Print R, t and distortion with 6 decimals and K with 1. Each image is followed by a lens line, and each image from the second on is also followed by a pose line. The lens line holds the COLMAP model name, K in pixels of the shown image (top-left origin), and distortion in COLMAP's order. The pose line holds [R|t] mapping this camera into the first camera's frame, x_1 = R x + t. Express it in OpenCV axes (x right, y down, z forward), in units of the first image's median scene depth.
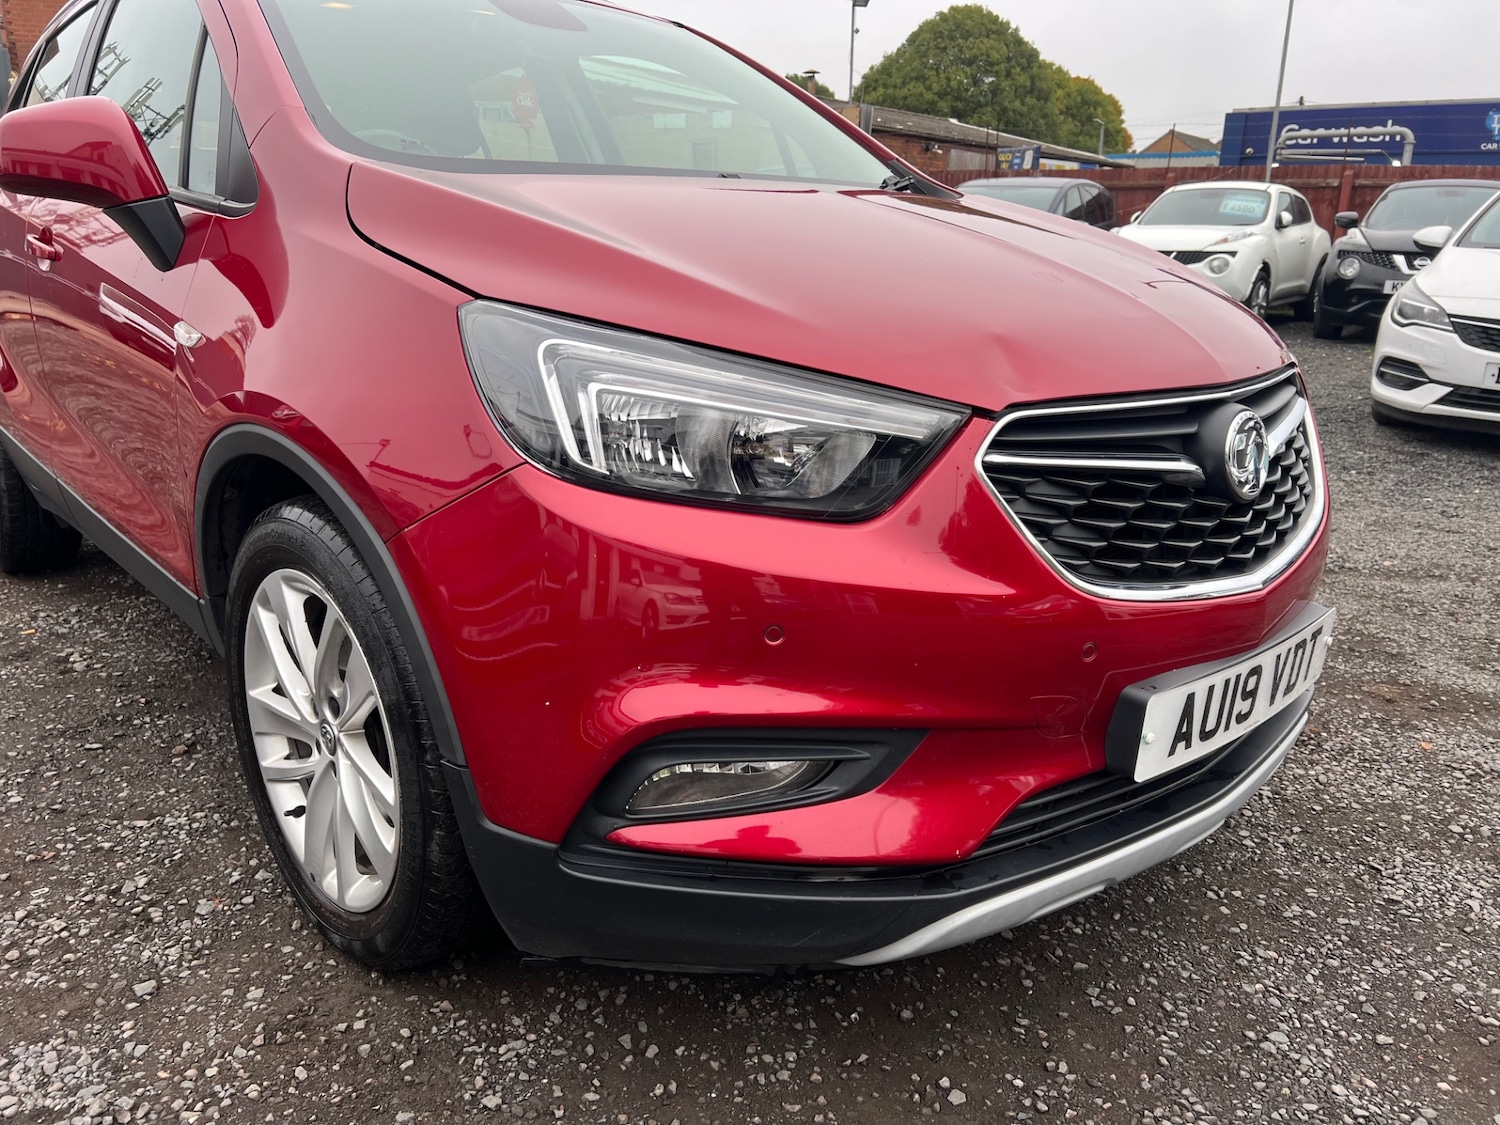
lens RADIAL K [[1132.4, 0, 740.6], [0, 1132.4, 556.3], [0, 0, 1]] dist [0.050989, -0.054758]
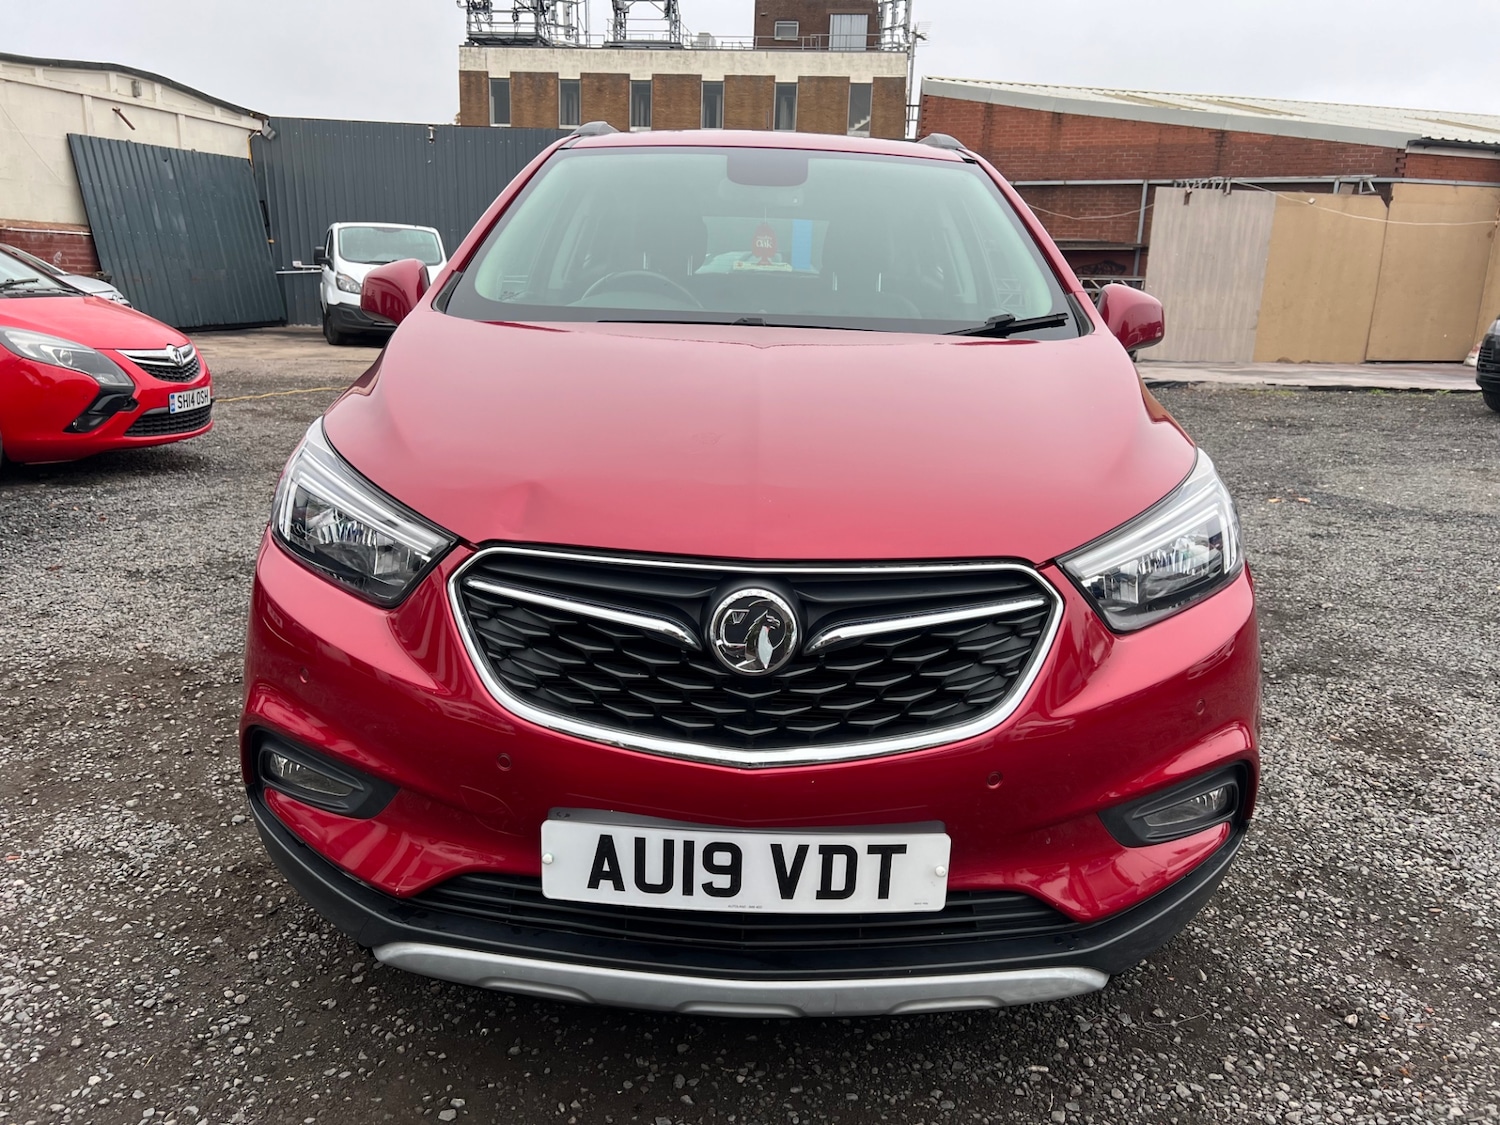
lens RADIAL K [[1132.4, 0, 750.1], [0, 1132.4, 557.2], [0, 0, 1]] dist [0.050989, -0.054758]
pose [[0.738355, 0.169187, -0.652845, 0.963147], [-0.205571, 0.978415, 0.021063, -0.154741], [0.642318, 0.118655, 0.757198, 0.214448]]
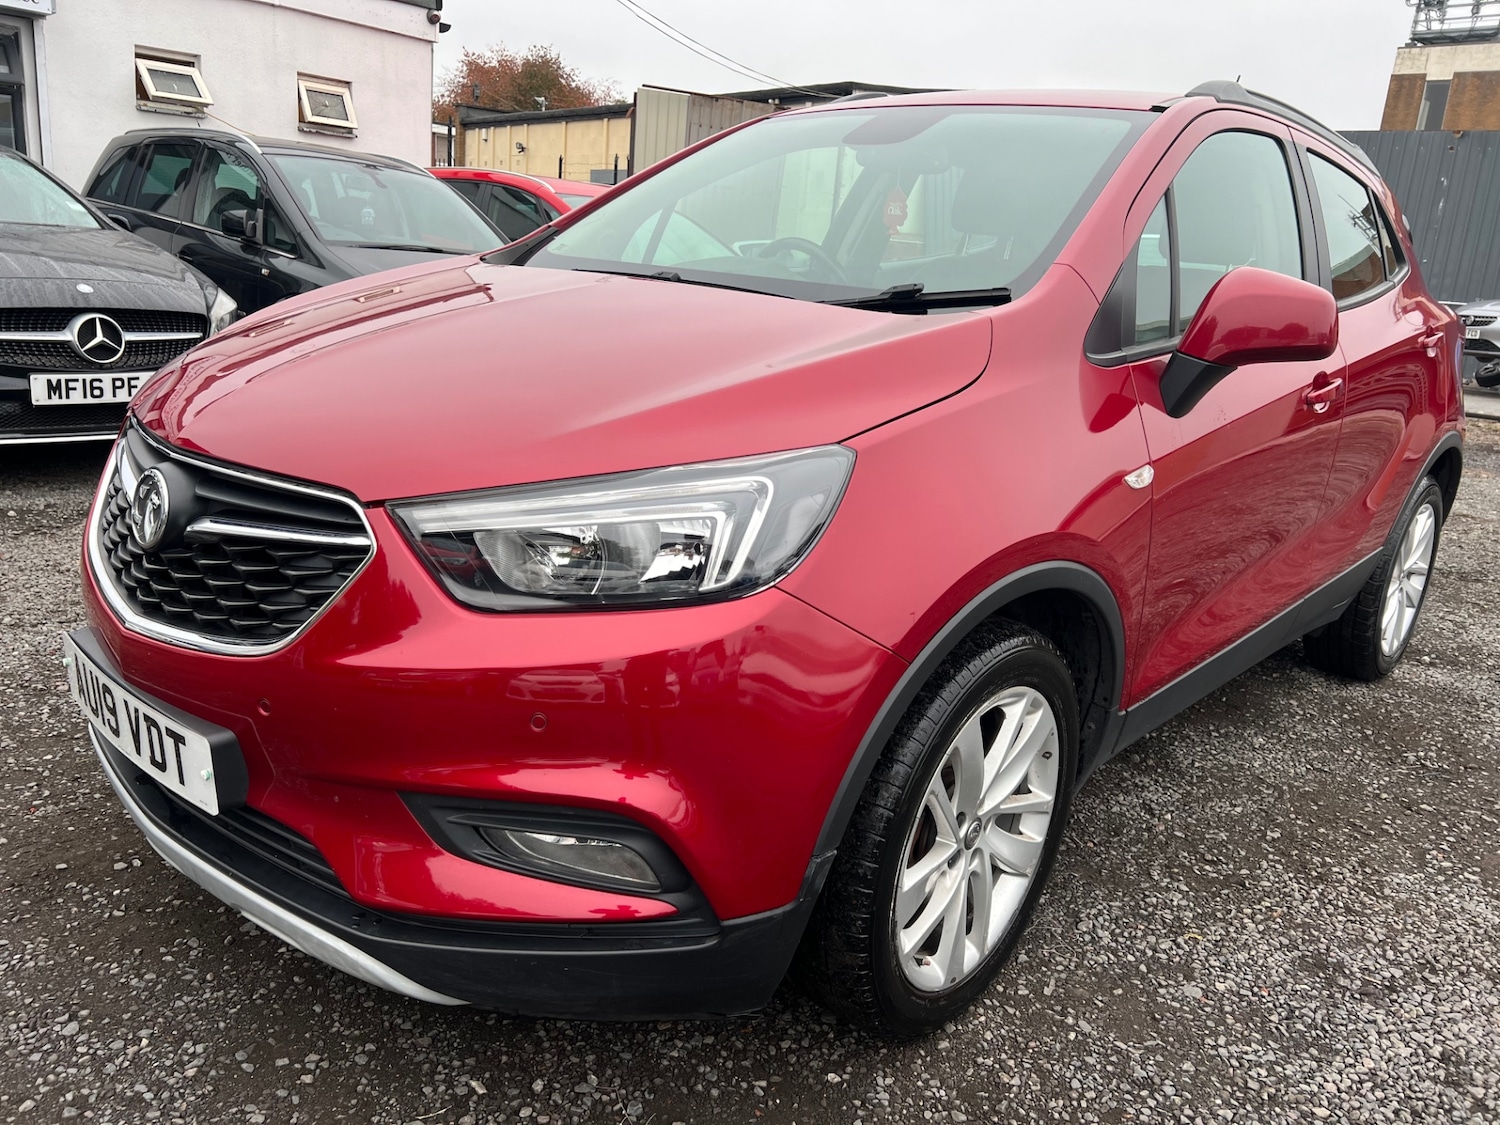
lens RADIAL K [[1132.4, 0, 747.7], [0, 1132.4, 555.2], [0, 0, 1]] dist [0.050989, -0.054758]
pose [[0.103575, 0.257661, -0.960668, 1.412040], [-0.348289, 0.914105, 0.207621, -0.428856], [0.931647, 0.313086, 0.184419, 1.220299]]
